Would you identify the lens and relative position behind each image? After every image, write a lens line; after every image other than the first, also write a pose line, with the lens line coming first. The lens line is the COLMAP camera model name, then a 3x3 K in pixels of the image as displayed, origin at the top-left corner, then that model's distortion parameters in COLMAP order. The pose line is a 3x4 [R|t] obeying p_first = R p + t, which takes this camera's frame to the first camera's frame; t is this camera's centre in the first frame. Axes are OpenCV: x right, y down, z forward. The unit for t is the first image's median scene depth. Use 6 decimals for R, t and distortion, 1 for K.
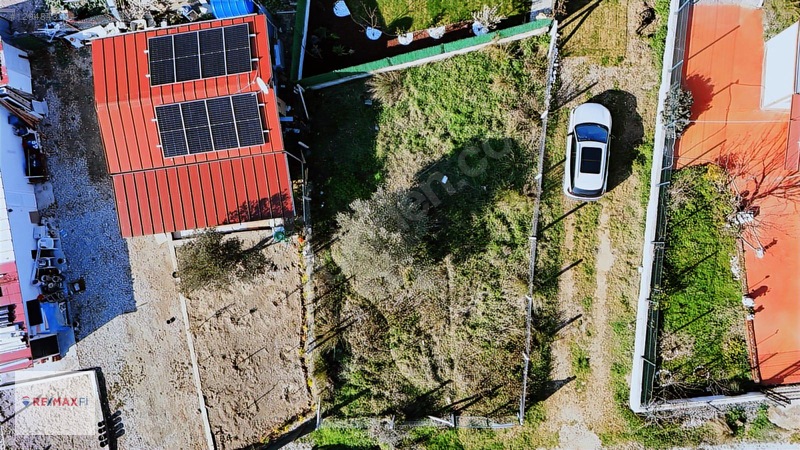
lens RADIAL K [[586.0, 0, 399.9], [0, 586.0, 226.5], [0, 0, 1]] dist [0.074863, -0.064607]
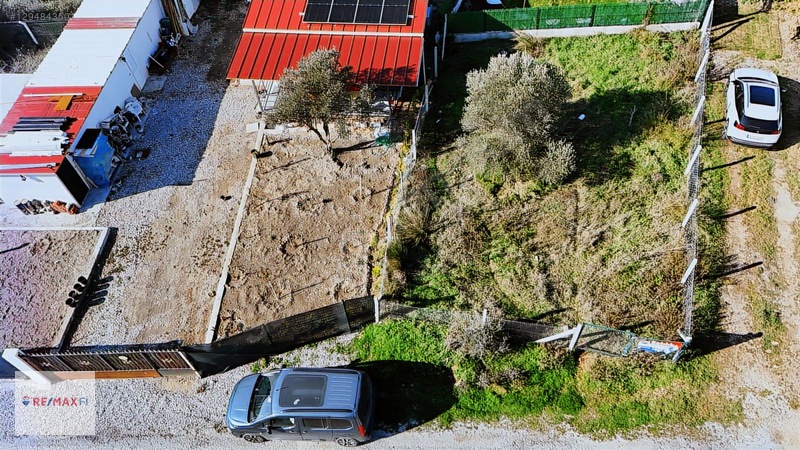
lens RADIAL K [[586.0, 0, 399.9], [0, 586.0, 226.5], [0, 0, 1]] dist [0.074863, -0.064607]
pose [[0.968899, 0.213533, -0.125050, -0.043998], [-0.246496, 0.788391, -0.563630, 0.631890], [-0.021765, 0.576925, 0.816507, 0.371276]]
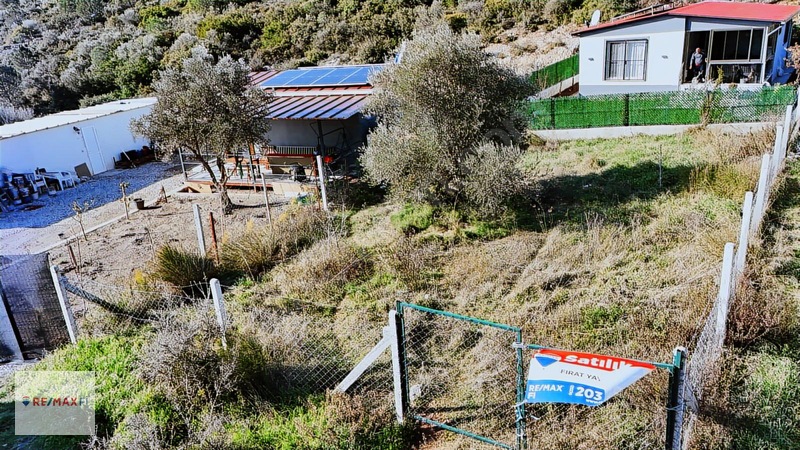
lens RADIAL K [[585.1, 0, 400.0], [0, 585.1, 225.0], [0, 0, 1]] dist [0.078296, -0.068320]
pose [[0.869560, 0.180570, -0.459630, 0.193028], [-0.493317, 0.359943, -0.791883, 0.494559], [0.022450, 0.915334, 0.402070, 0.804863]]
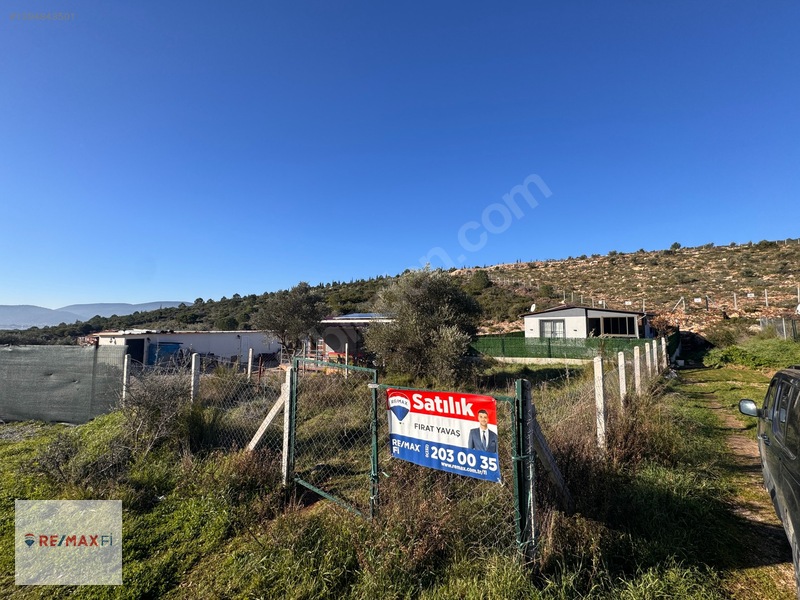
lens RADIAL K [[318.4, 0, 399.3], [0, 318.4, 299.6], [0, 0, 1]] dist [-0.003845, 0.000744]
pose [[0.793113, 0.040735, -0.607711, 0.218844], [-0.606618, -0.036695, -0.794146, 0.404116], [-0.054649, 0.998496, -0.004392, 0.904361]]
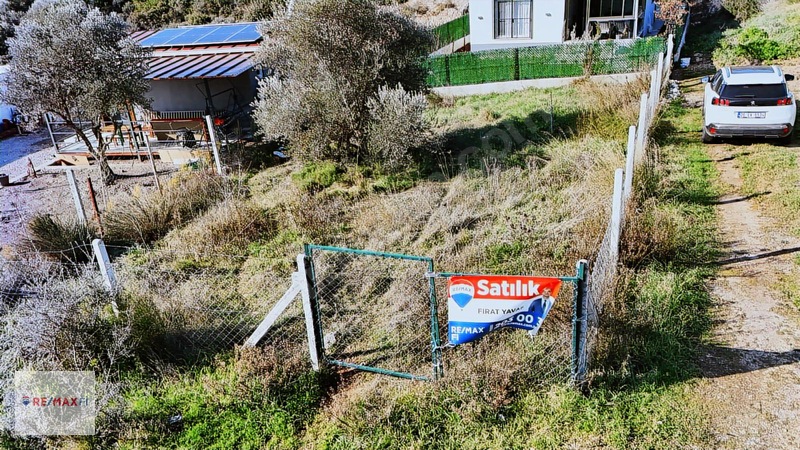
lens RADIAL K [[586.0, 0, 399.9], [0, 586.0, 226.5], [0, 0, 1]] dist [0.074863, -0.064607]
pose [[0.942382, 0.142523, -0.302660, 0.191169], [-0.334409, 0.426508, -0.840394, 0.494290], [0.009312, 0.893184, 0.449595, 0.820927]]
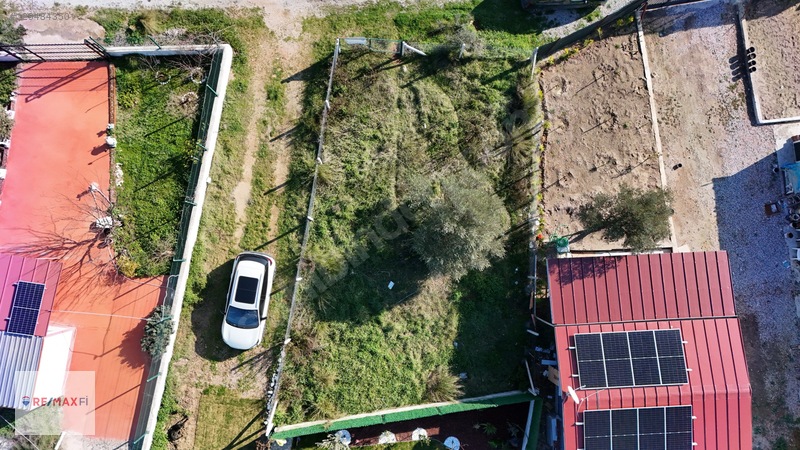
lens RADIAL K [[586.0, 0, 399.9], [0, 586.0, 226.5], [0, 0, 1]] dist [0.074863, -0.064607]
pose [[-0.996203, -0.075364, 0.043577, 0.026417], [0.078646, -0.993745, 0.079280, -0.059196], [0.037330, 0.082407, 0.995899, 0.002976]]
